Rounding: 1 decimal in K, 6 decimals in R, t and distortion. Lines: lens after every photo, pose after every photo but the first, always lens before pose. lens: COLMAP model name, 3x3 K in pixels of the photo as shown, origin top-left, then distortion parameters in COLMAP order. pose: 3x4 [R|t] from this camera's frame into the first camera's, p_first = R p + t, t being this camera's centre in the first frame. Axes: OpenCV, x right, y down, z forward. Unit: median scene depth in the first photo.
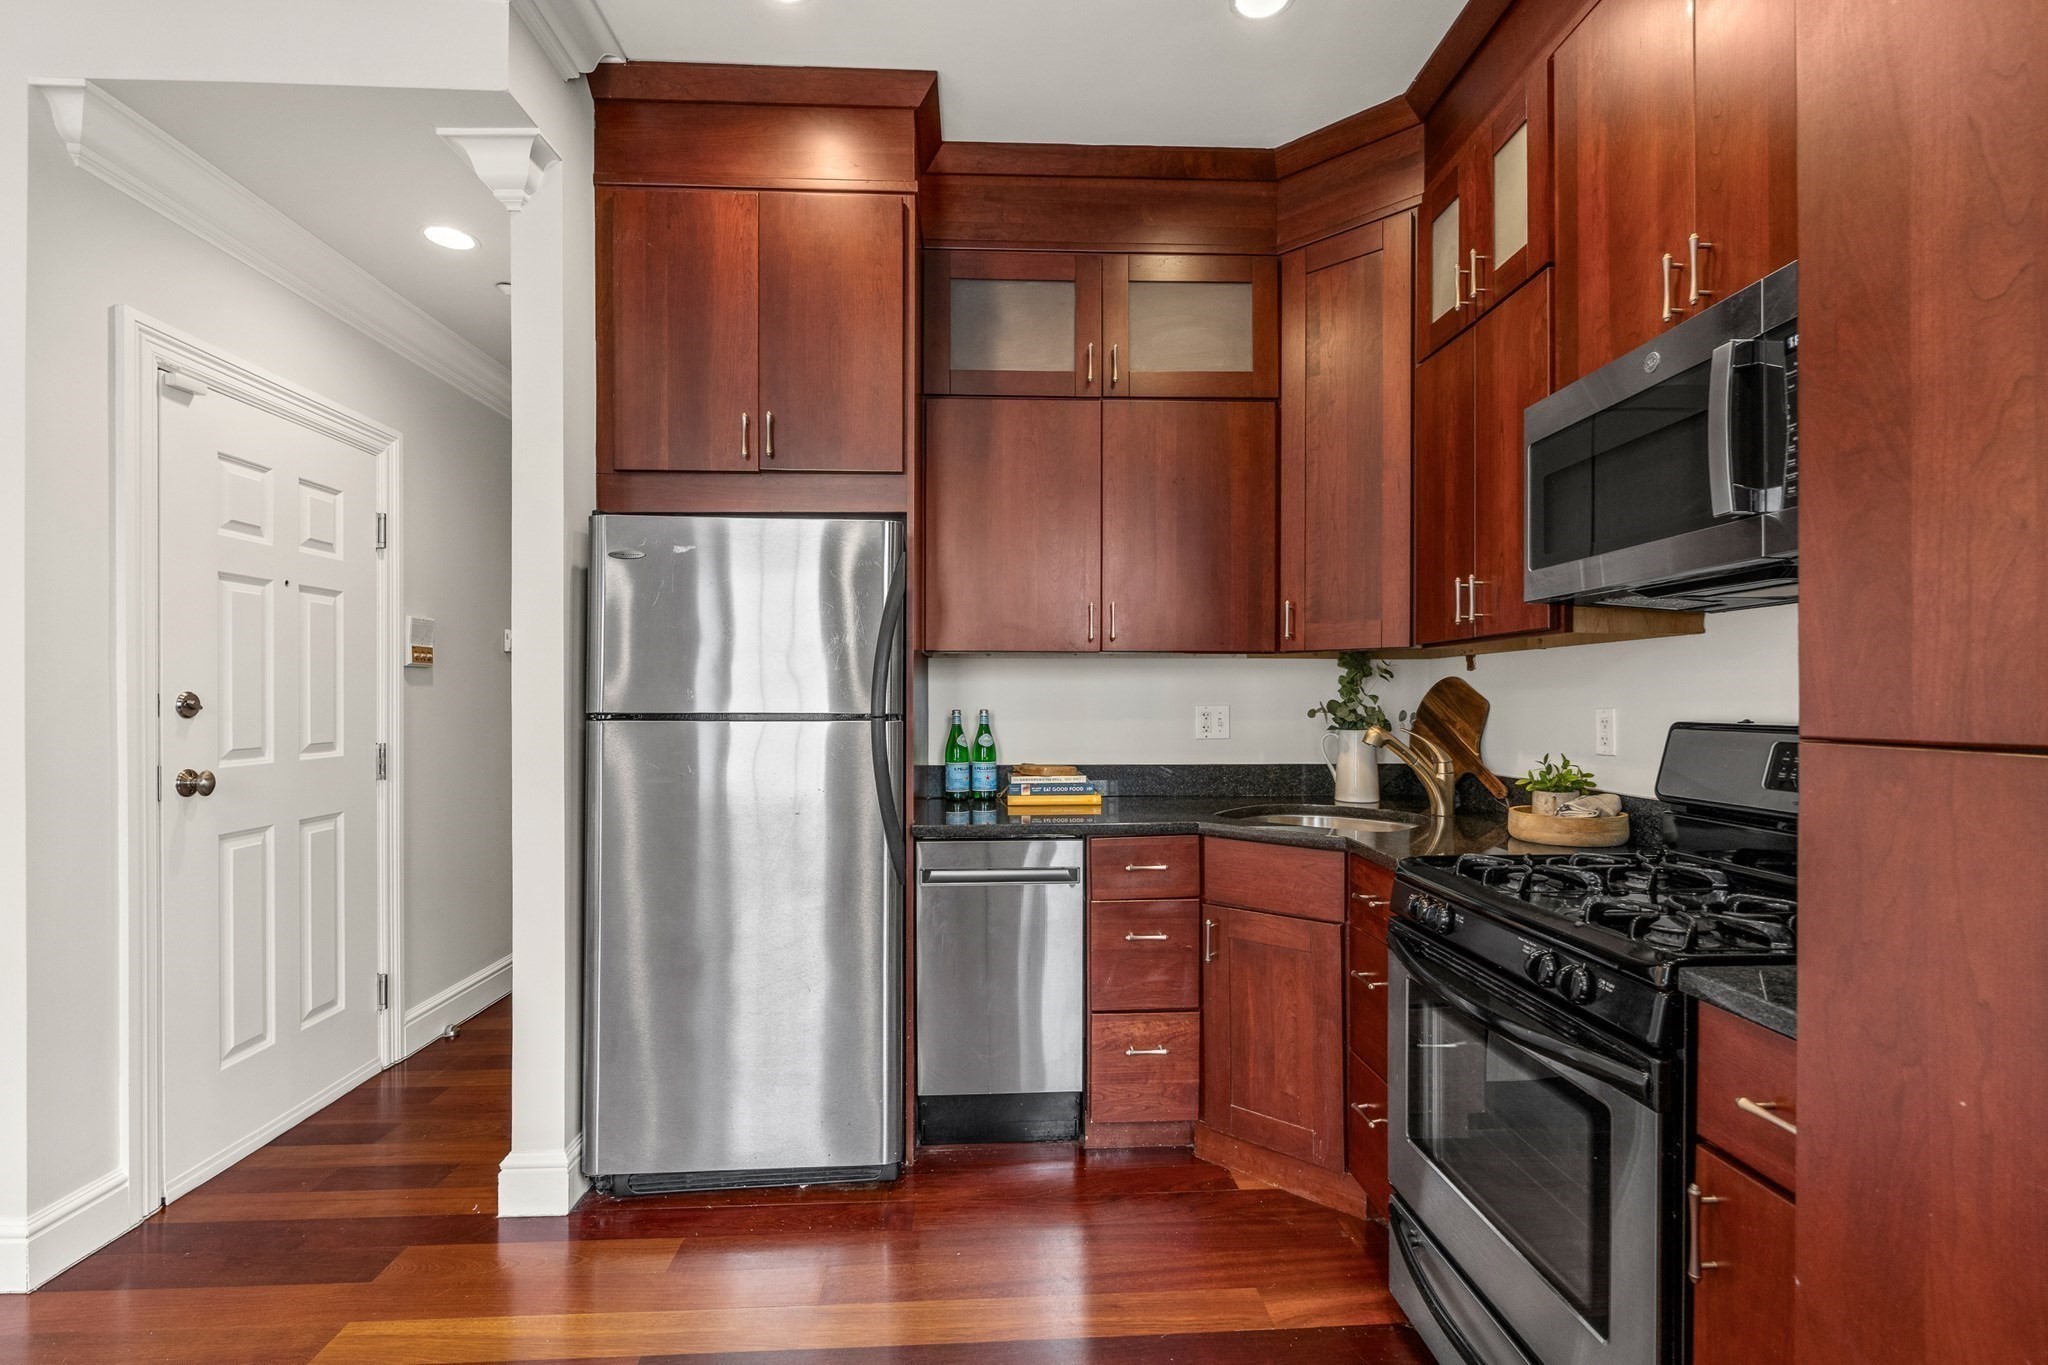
lens RADIAL K [[931.2, 0, 1033.6], [0, 931.2, 695.9], [0, 0, 1]] dist [0.000577, 0.000913]
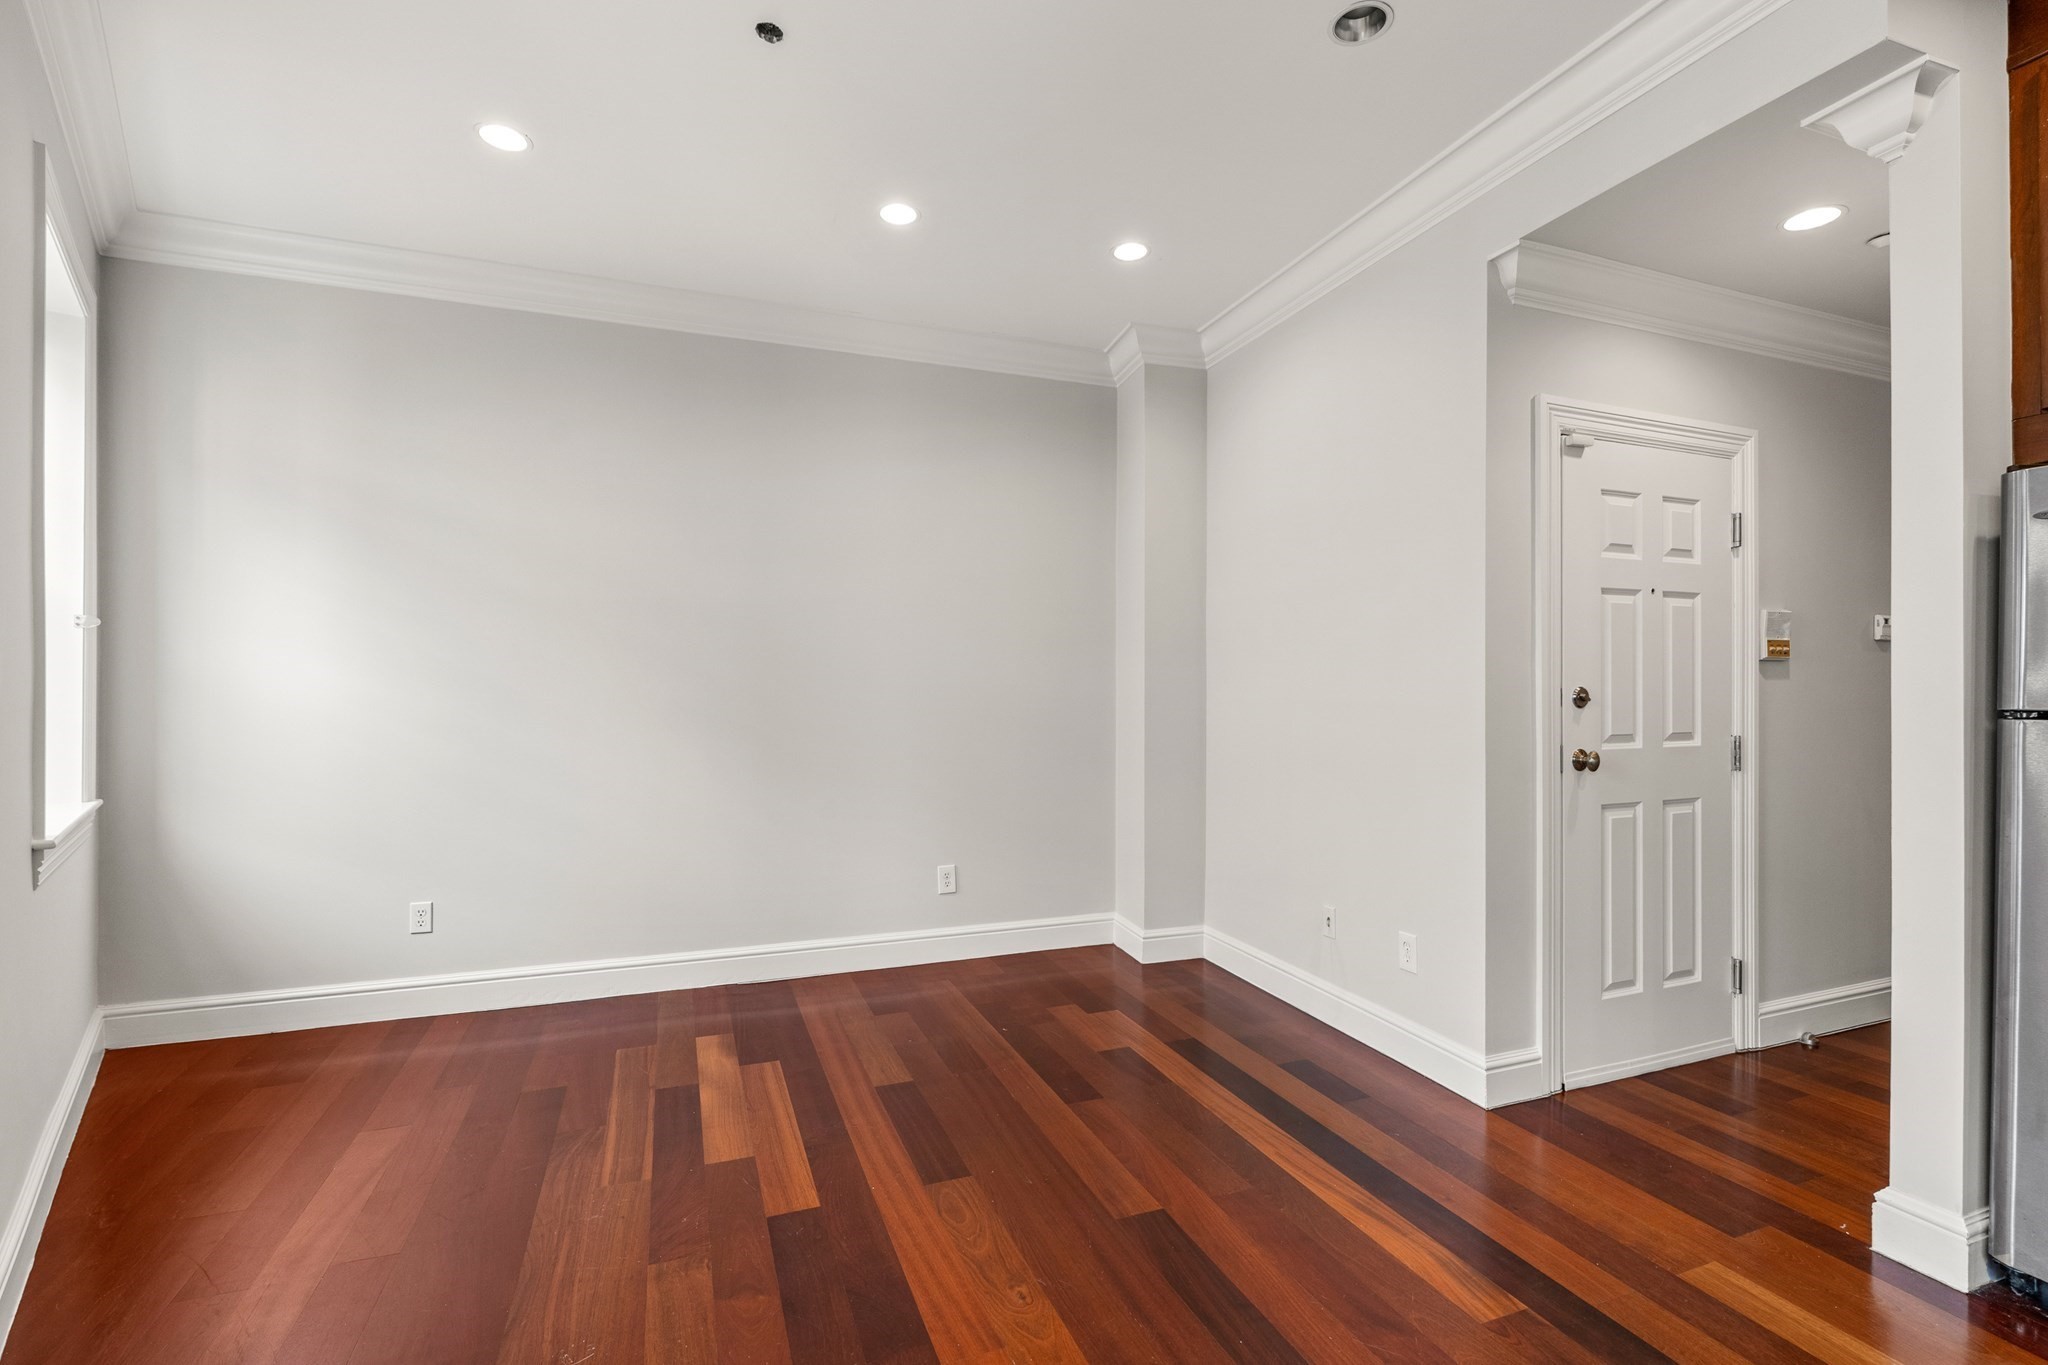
lens RADIAL K [[918.1, 0, 1026.7], [0, 918.1, 692.6], [0, 0, 1]] dist [-0.008905, 0.001437]
pose [[0.307528, 0.001336, -0.951538, 0.027983], [0.001655, 0.999997, 0.001939, -0.000274], [0.951538, -0.002171, 0.307525, -0.075599]]
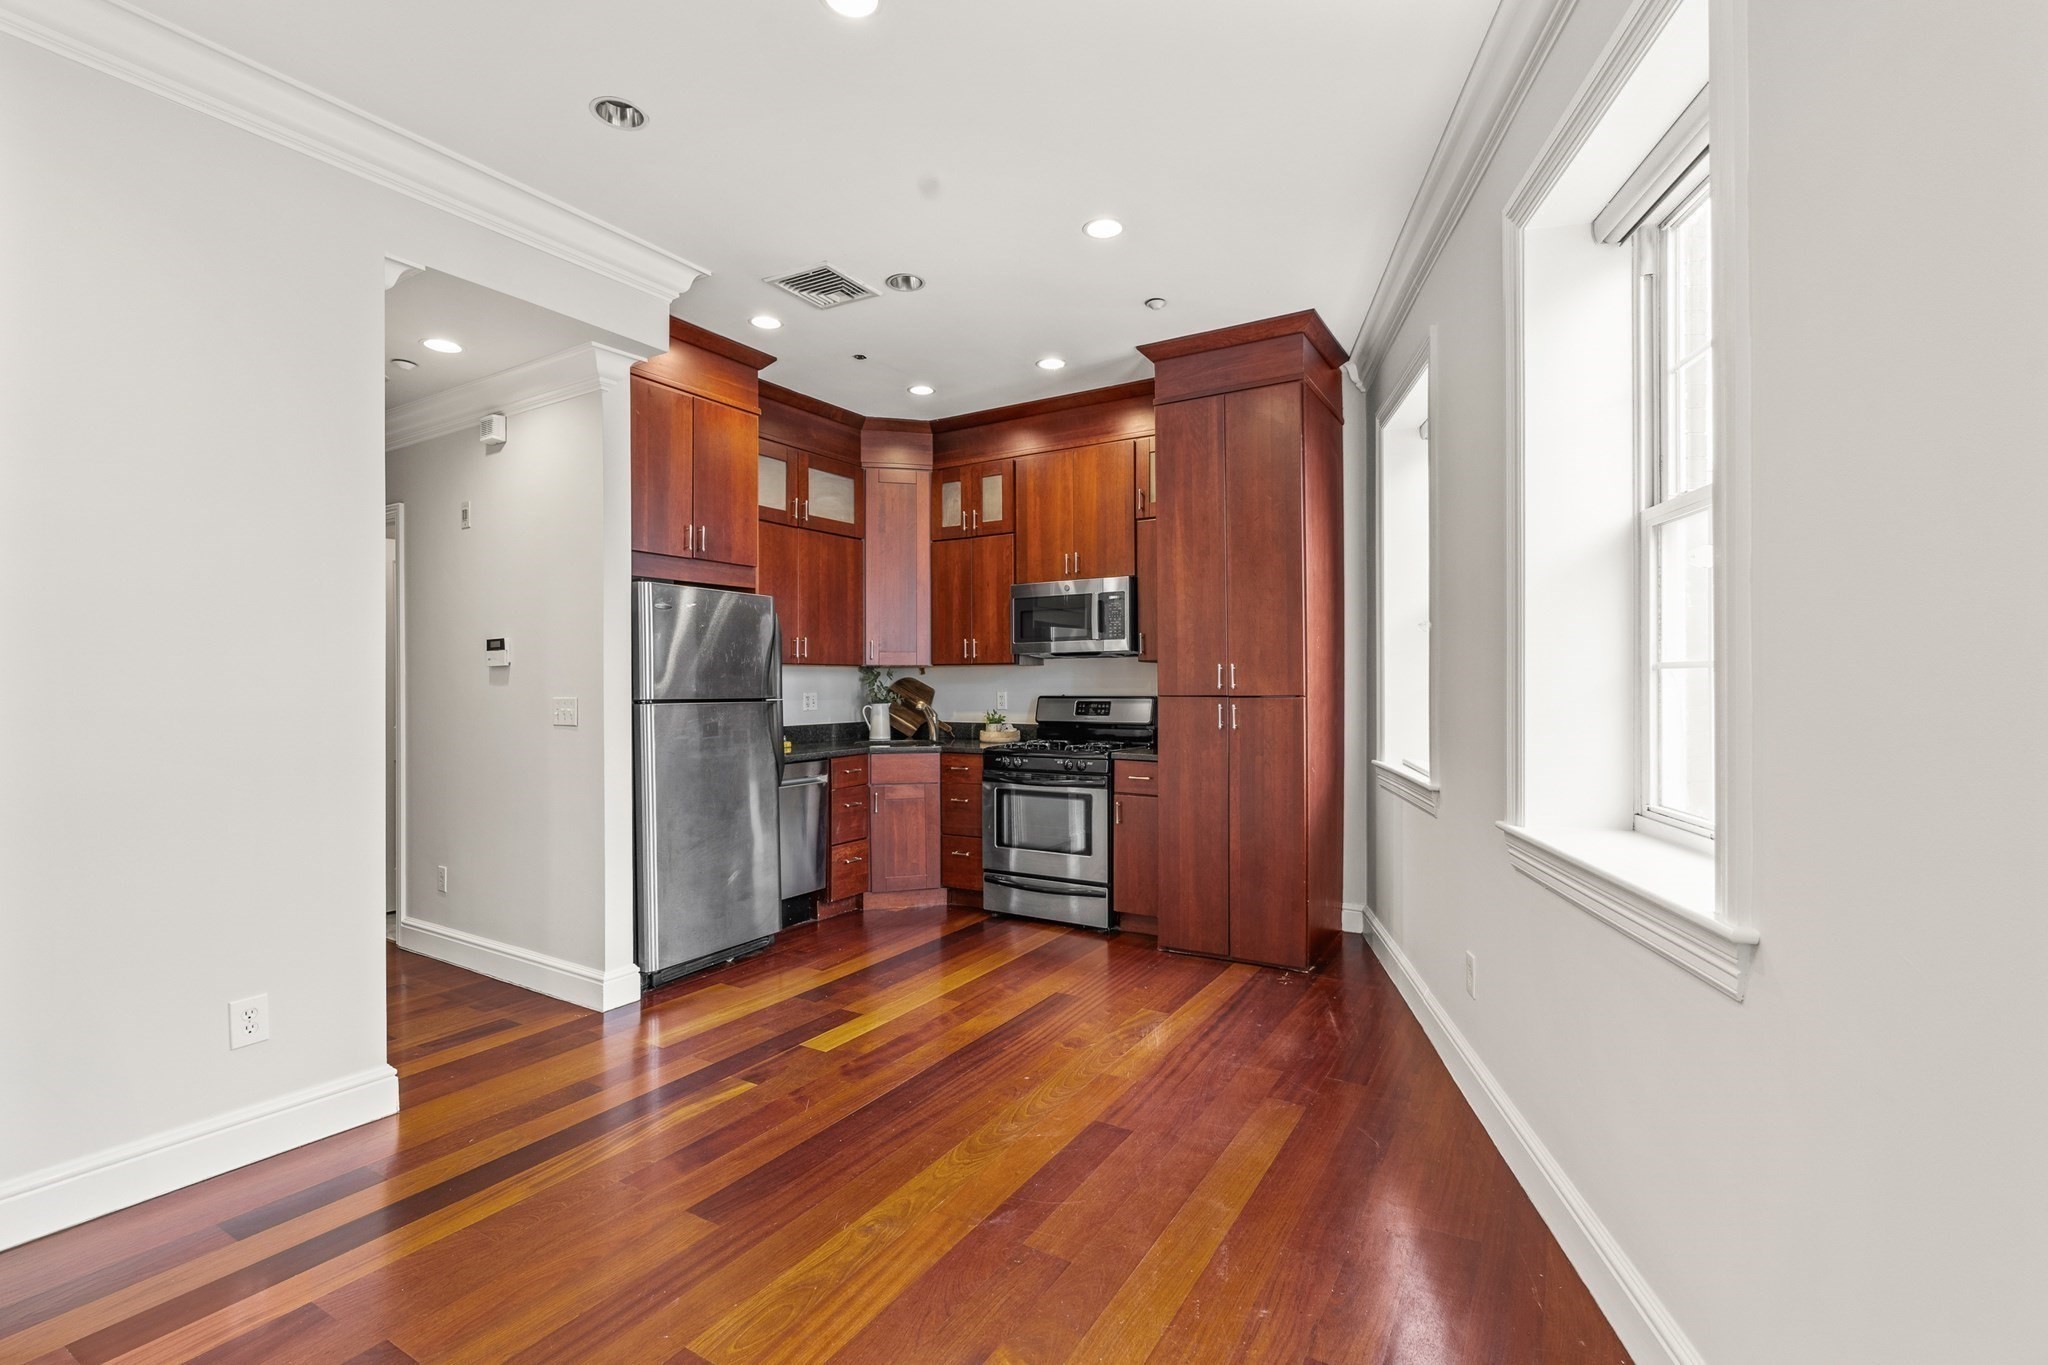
lens RADIAL K [[918.1, 0, 1026.7], [0, 918.1, 692.6], [0, 0, 1]] dist [-0.008905, 0.001437]
pose [[0.561092, -0.007977, 0.827715, -1.282264], [0.002852, 0.999966, 0.007704, -0.004581], [-0.827749, -0.001961, 0.561096, -0.435989]]
